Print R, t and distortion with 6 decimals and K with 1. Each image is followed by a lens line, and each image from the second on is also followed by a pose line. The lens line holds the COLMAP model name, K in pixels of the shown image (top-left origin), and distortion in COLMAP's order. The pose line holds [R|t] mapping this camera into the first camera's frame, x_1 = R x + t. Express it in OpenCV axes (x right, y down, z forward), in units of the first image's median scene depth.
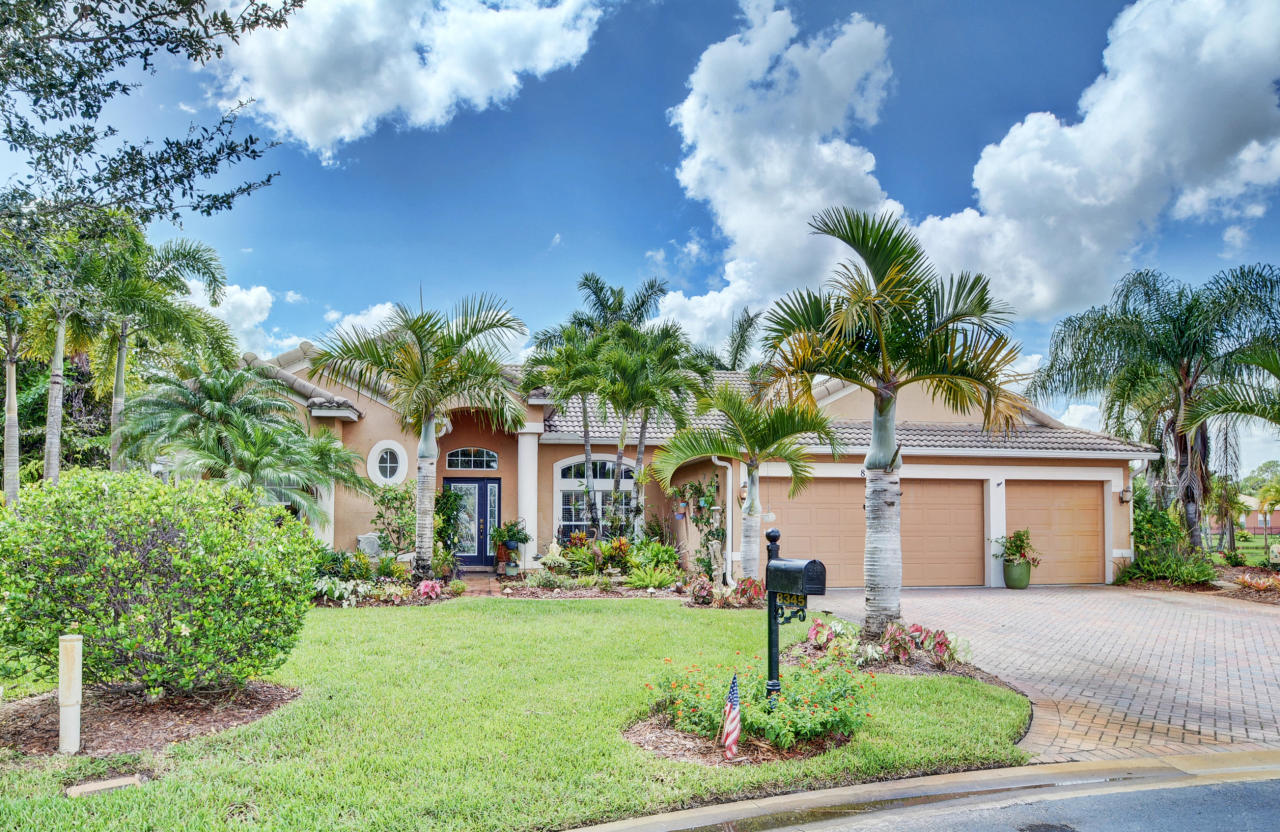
lens RADIAL K [[790.6, 0, 640.4], [0, 790.6, 502.1], [0, 0, 1]] dist [-0.001392, -0.000775]
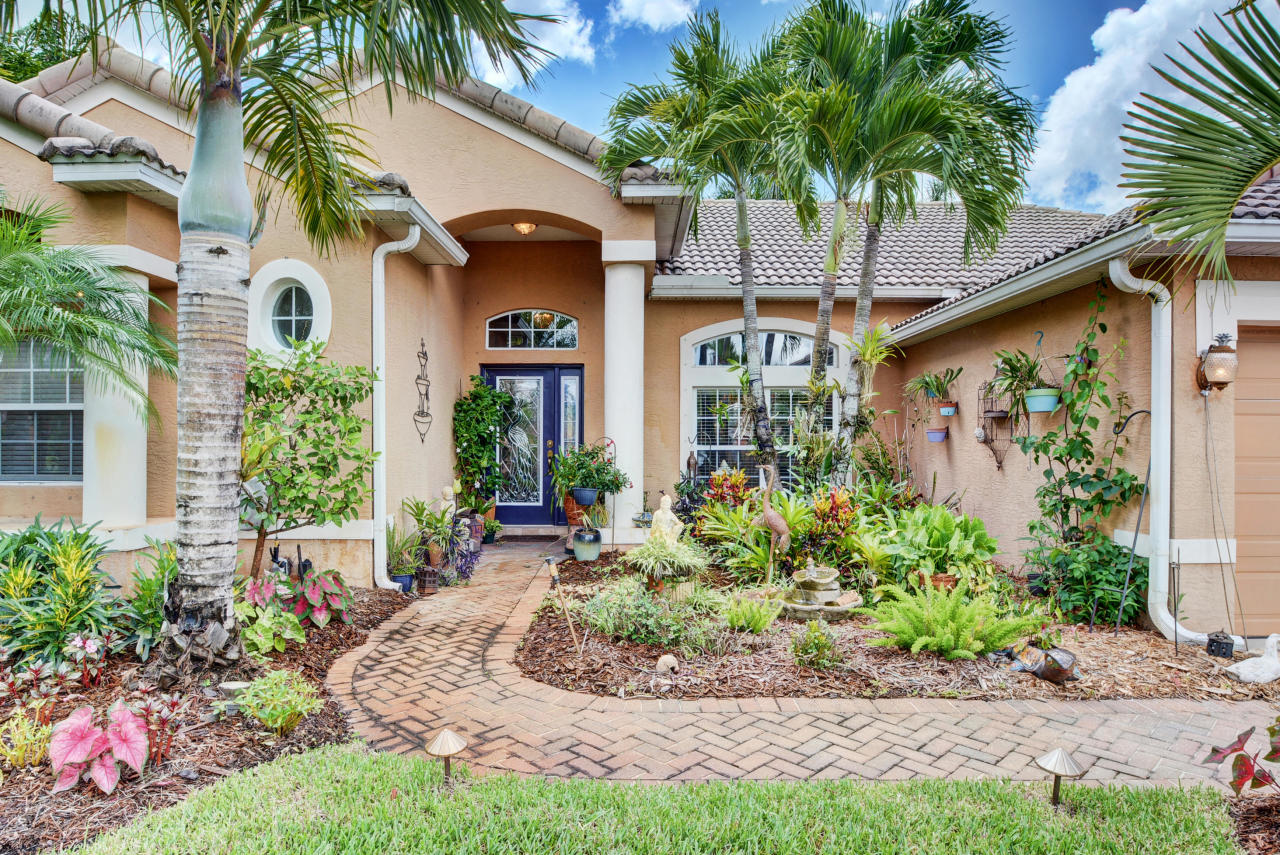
lens RADIAL K [[653.6, 0, 640.0], [0, 653.6, 427.5], [0, 0, 1]] dist [-0.001170, -0.000107]
pose [[0.979020, -0.000699, -0.203762, -0.050560], [0.002224, 0.999971, 0.007251, 0.010291], [0.203751, -0.007552, 0.978994, 0.609313]]
